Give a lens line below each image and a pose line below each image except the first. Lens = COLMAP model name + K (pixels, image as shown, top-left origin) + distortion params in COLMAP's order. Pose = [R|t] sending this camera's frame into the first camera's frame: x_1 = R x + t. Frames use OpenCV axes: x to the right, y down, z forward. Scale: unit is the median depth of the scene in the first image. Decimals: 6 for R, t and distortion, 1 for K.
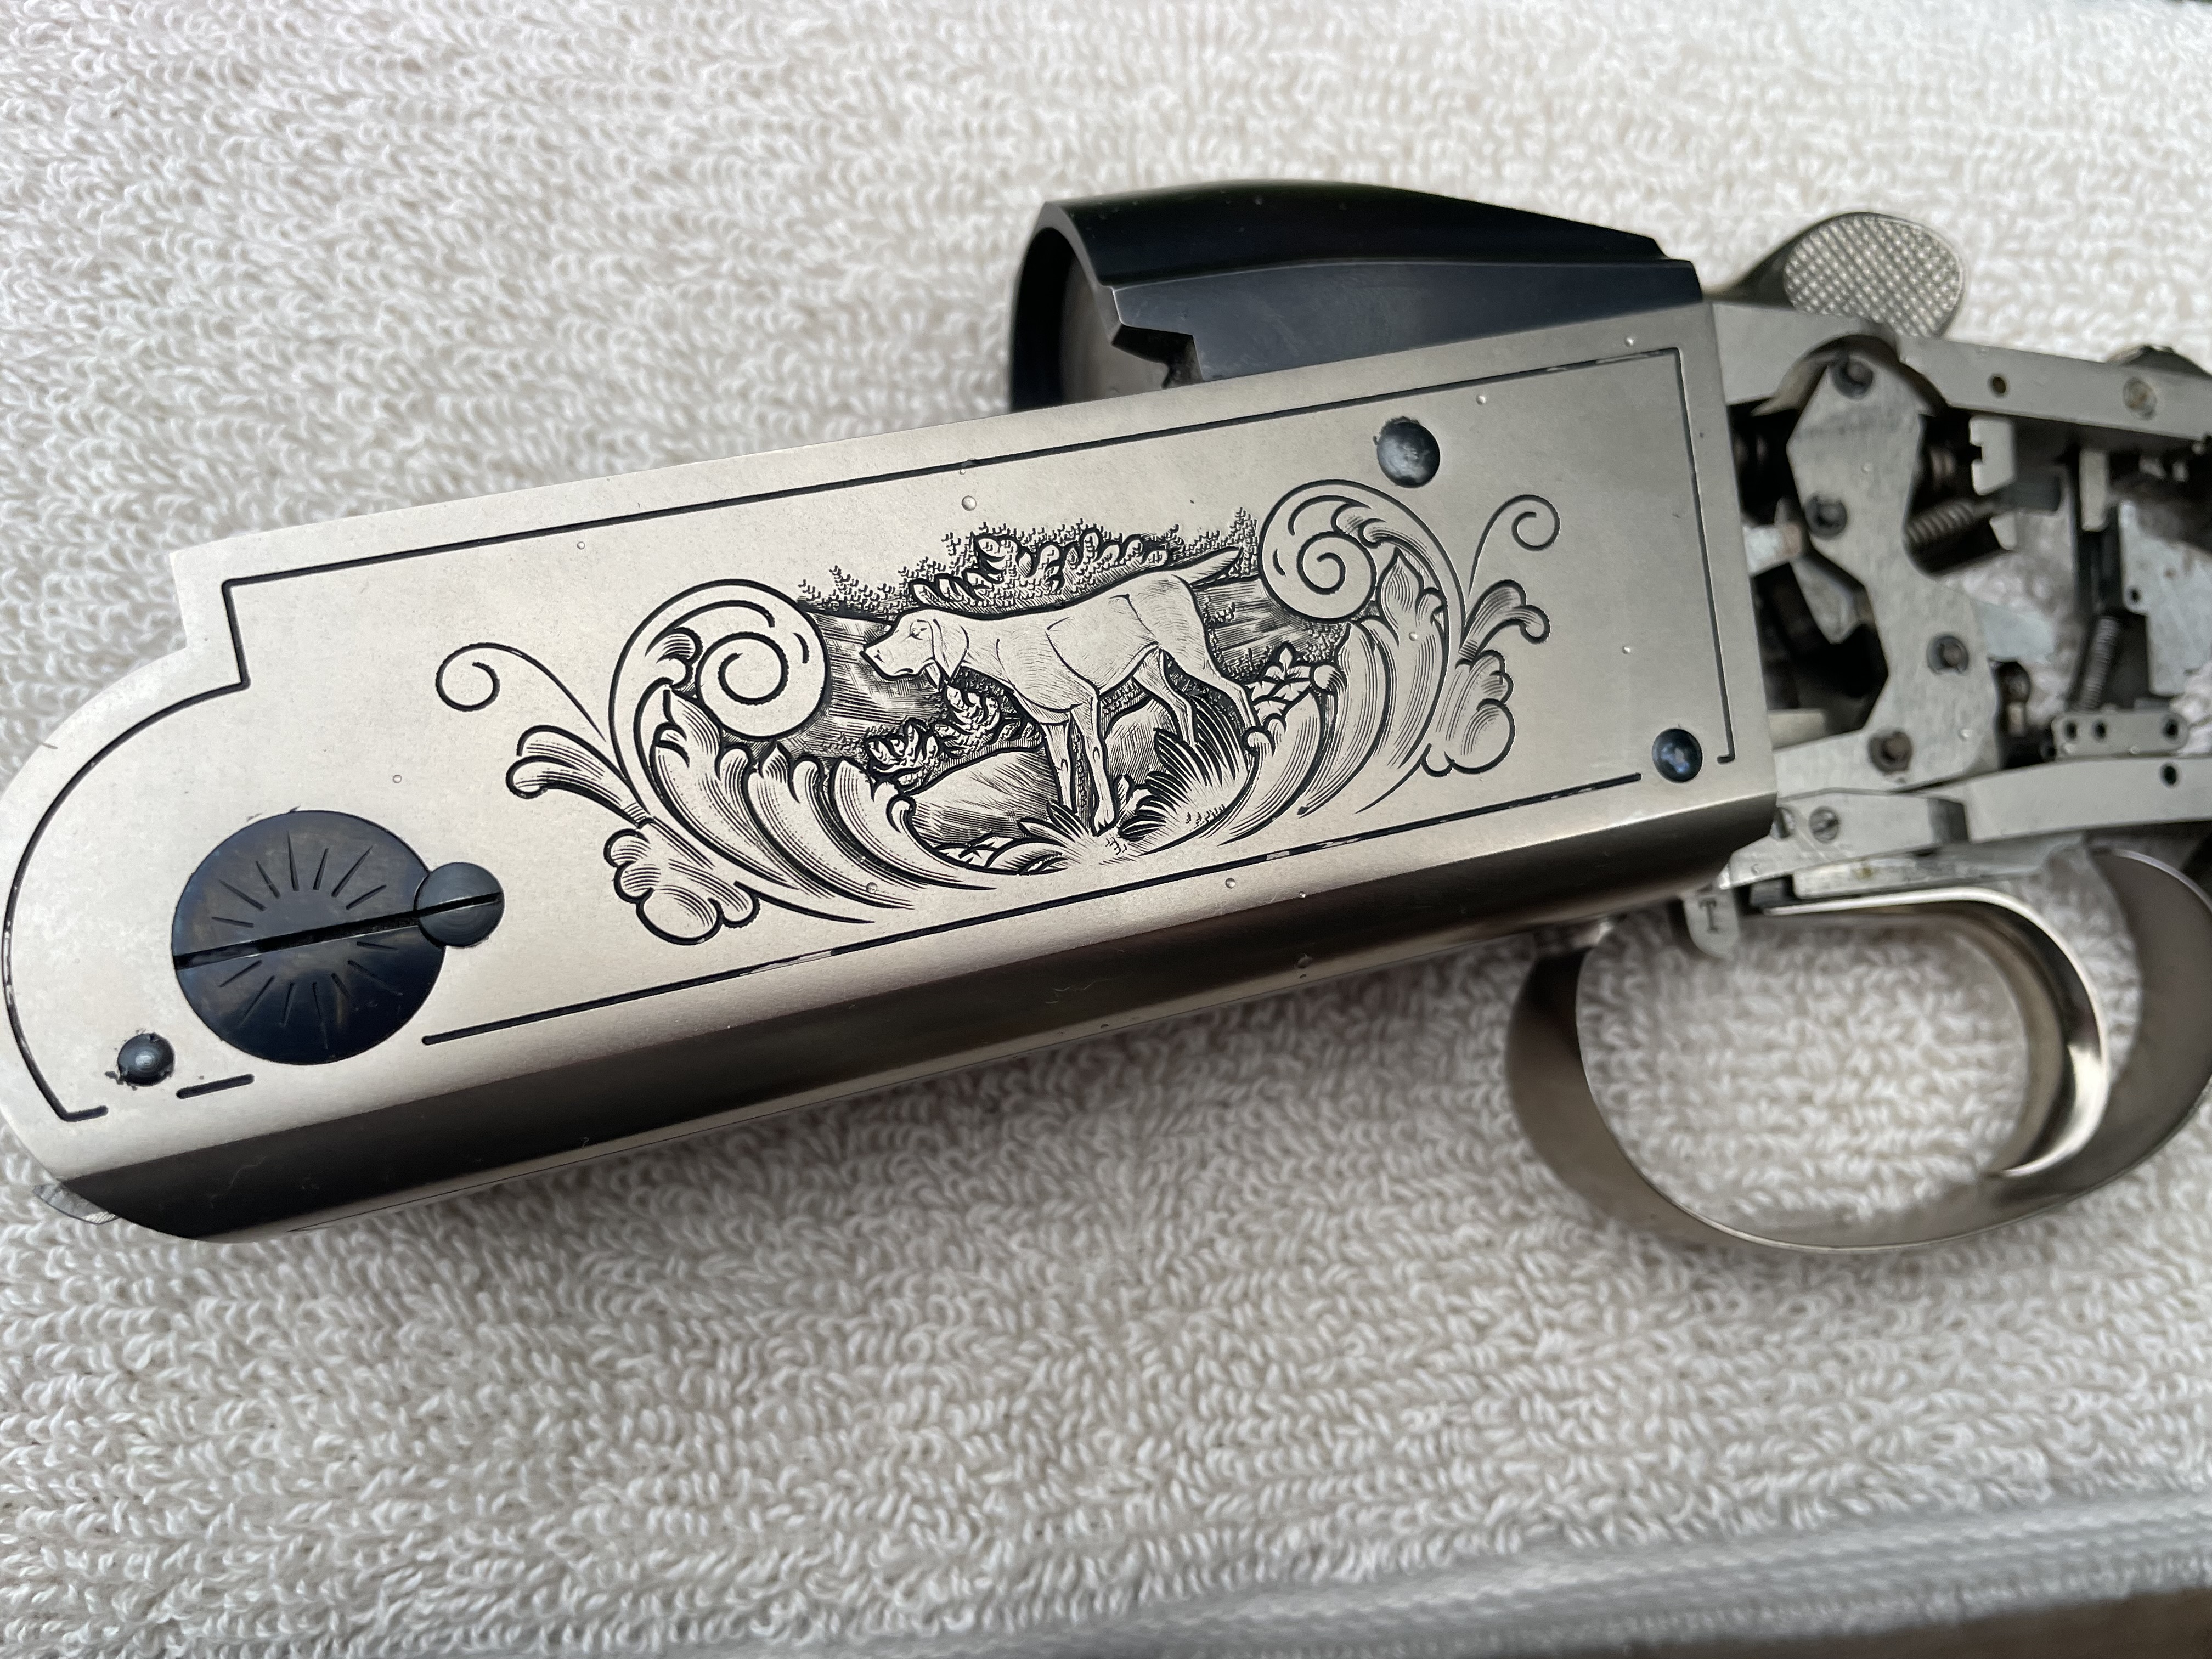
lens RADIAL K [[1658.8, 0, 1107.5], [0, 1658.8, 827.3], [0, 0, 1]] dist [0.097003, -0.161794]
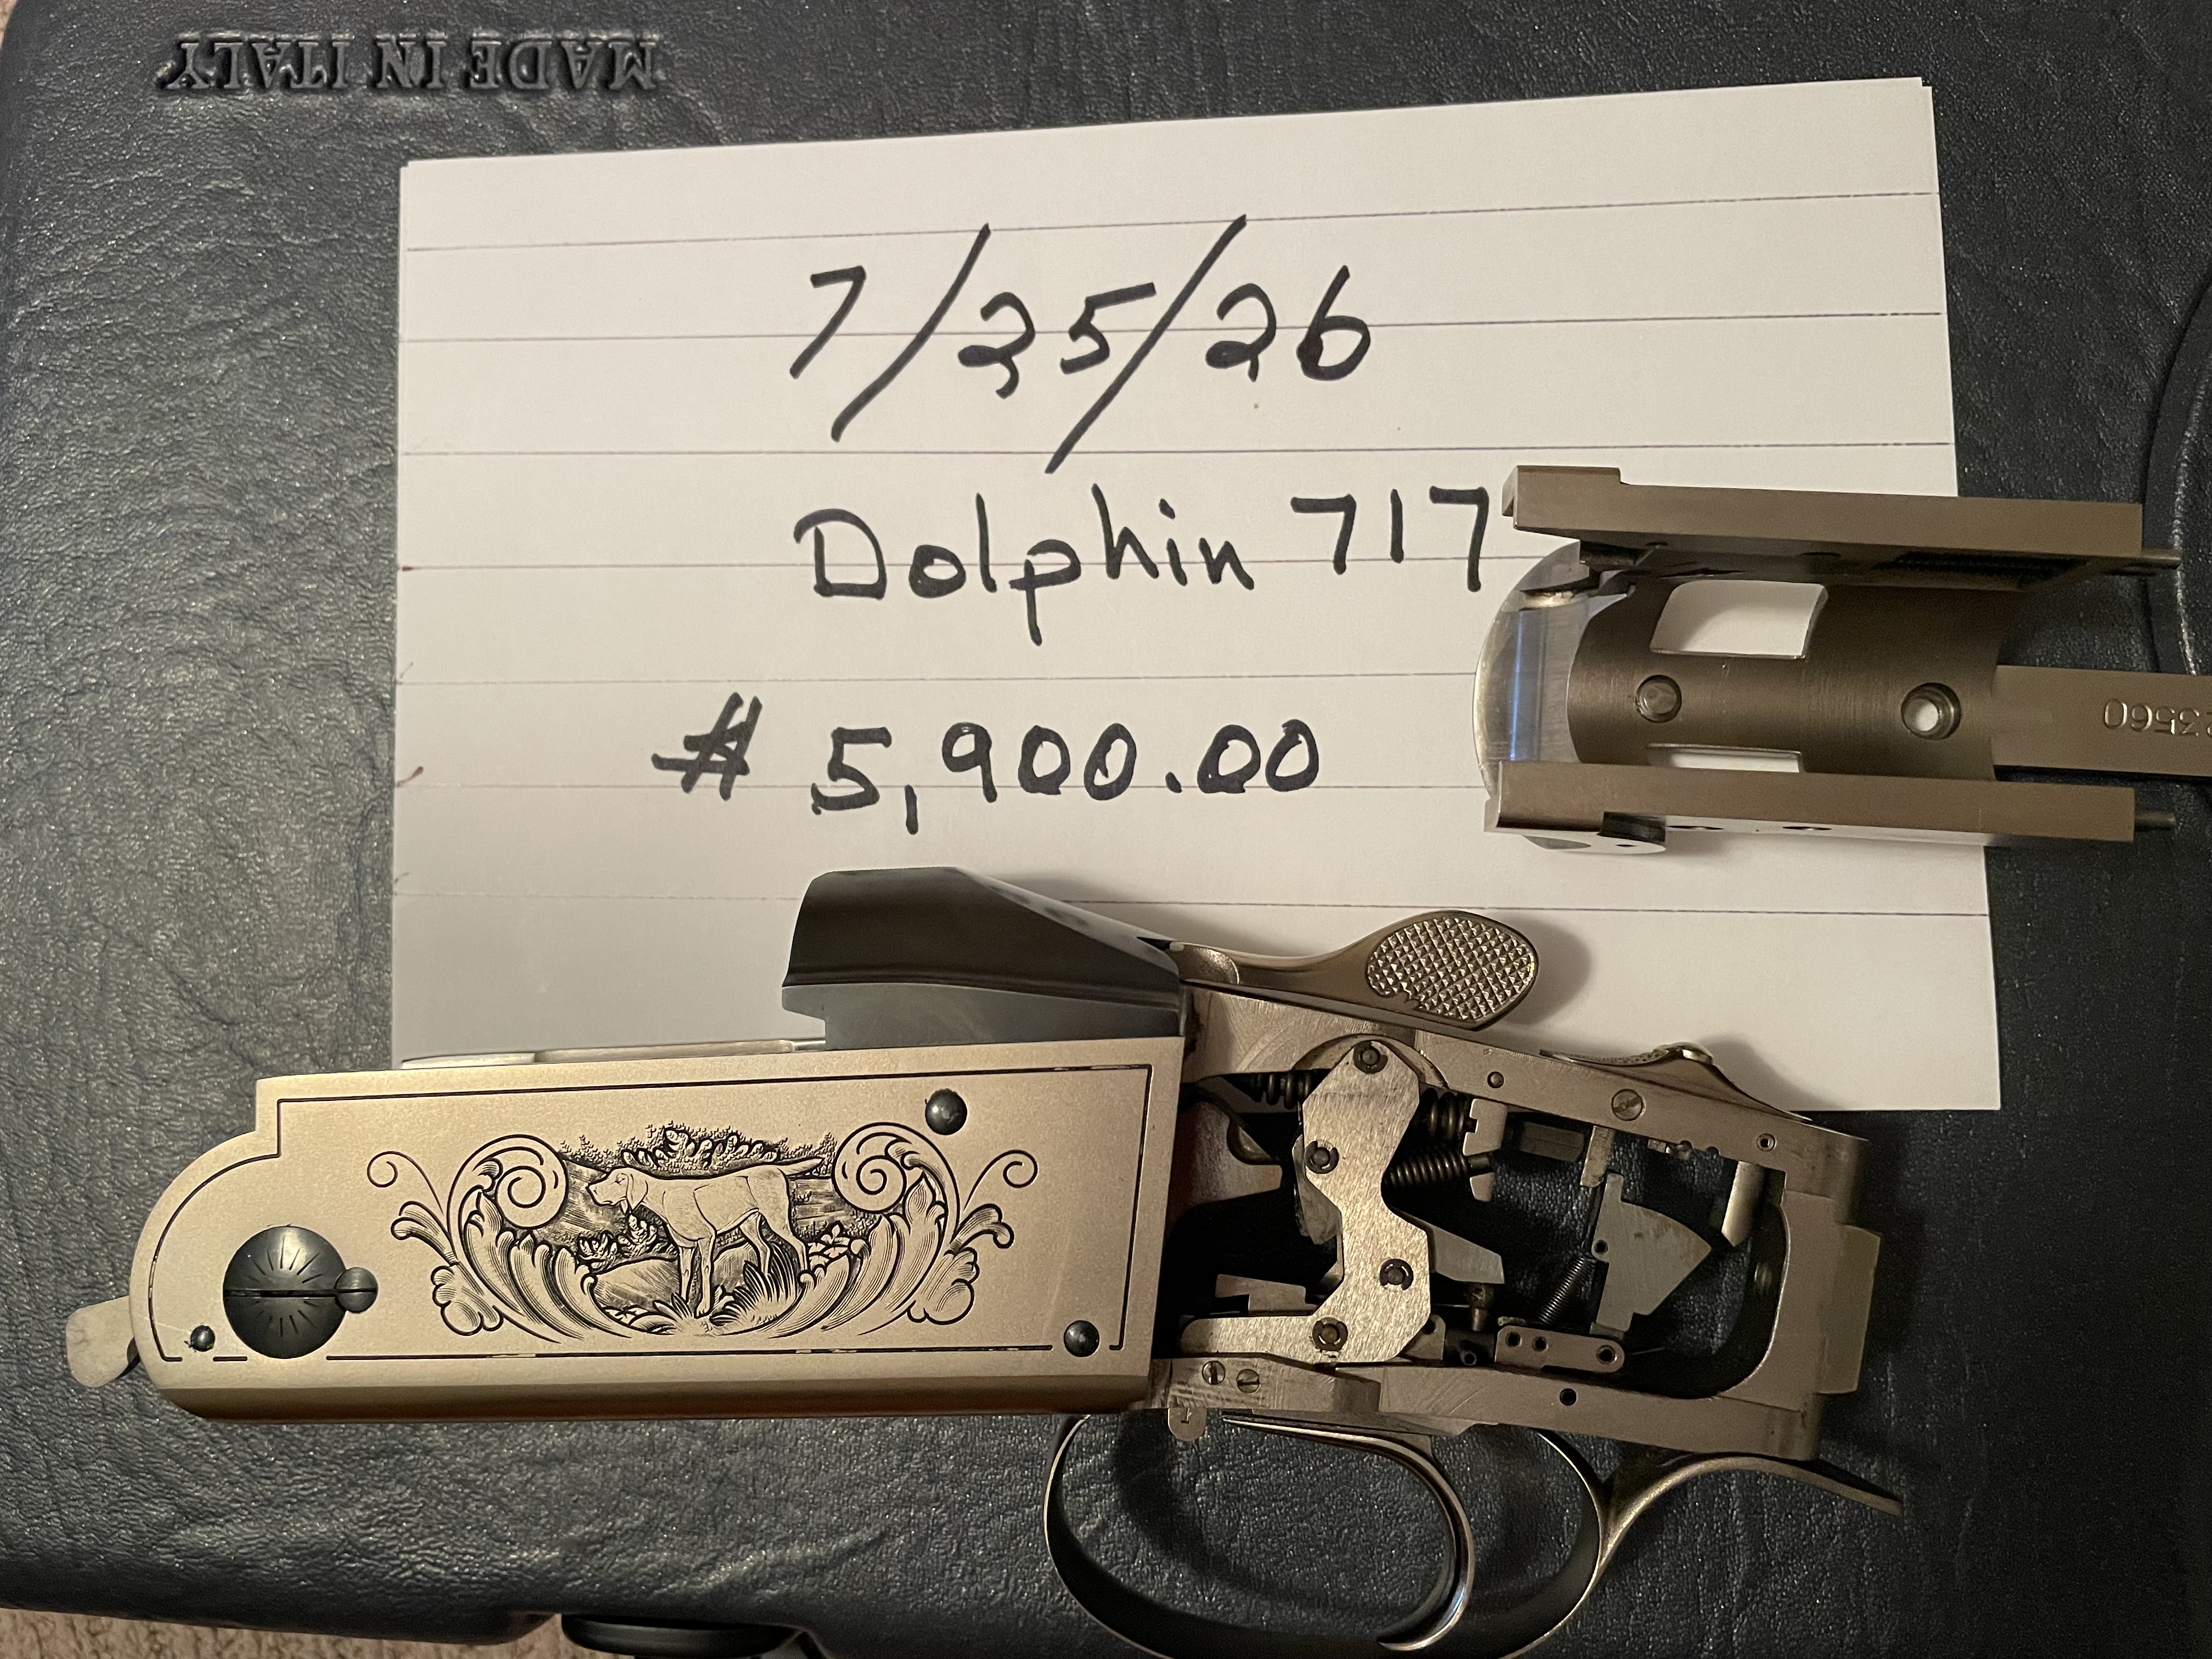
lens RADIAL K [[1658.8, 0, 1107.5], [0, 1658.8, 827.3], [0, 0, 1]] dist [0.097003, -0.161794]
pose [[0.935276, 0.177865, -0.305978, 0.819332], [-0.162318, 0.983827, 0.075743, -0.685129], [0.314501, -0.021175, 0.949021, -0.485302]]
